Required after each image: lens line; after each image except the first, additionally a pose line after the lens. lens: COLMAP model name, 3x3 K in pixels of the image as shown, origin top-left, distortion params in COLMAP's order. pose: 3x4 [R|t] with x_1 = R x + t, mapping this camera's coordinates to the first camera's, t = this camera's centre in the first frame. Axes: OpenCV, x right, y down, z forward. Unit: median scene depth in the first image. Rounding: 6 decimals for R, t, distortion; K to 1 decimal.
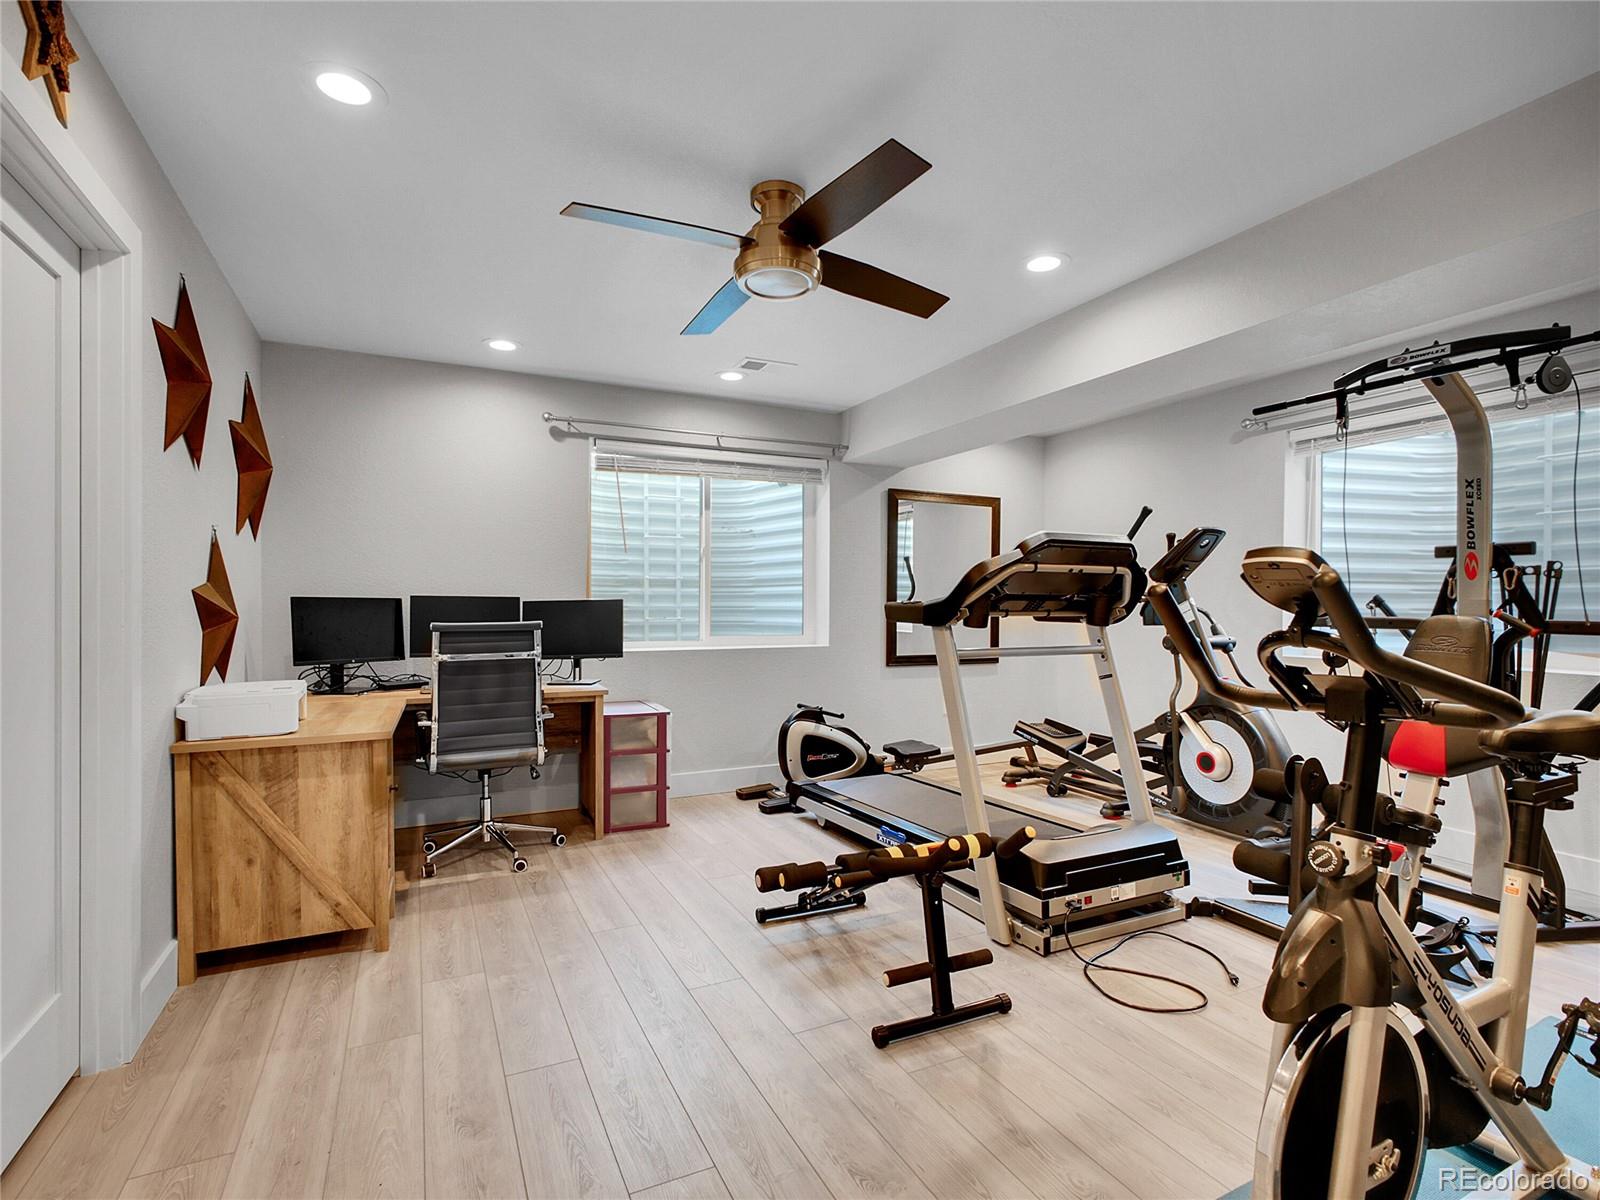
lens RADIAL K [[798.9, 0, 803.4], [0, 798.9, 608.5], [0, 0, 1]] dist [0.002659, 0.000693]
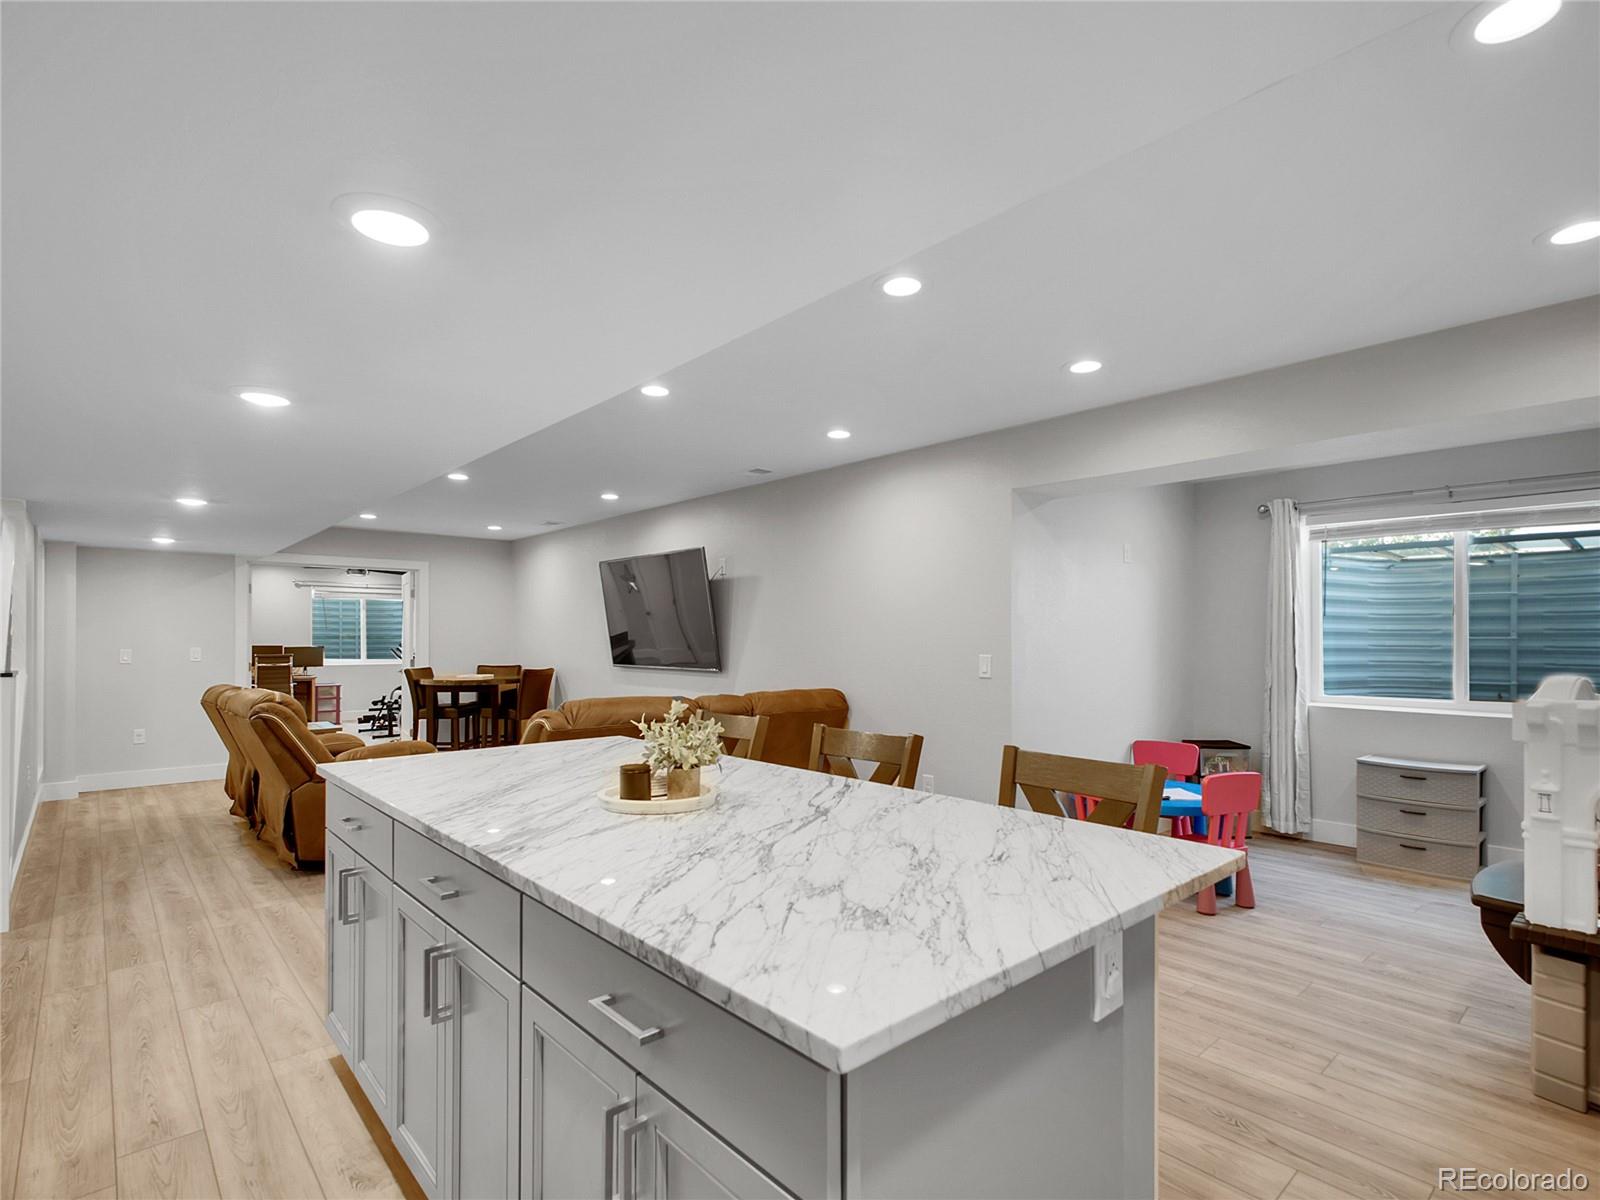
lens RADIAL K [[798.9, 0, 803.4], [0, 798.9, 608.5], [0, 0, 1]] dist [0.002659, 0.000693]
pose [[0.962577, -0.000145, 0.271010, 0.690702], [0.009242, 0.999436, -0.032291, -0.041435], [-0.270852, 0.033587, 0.962035, -2.363380]]
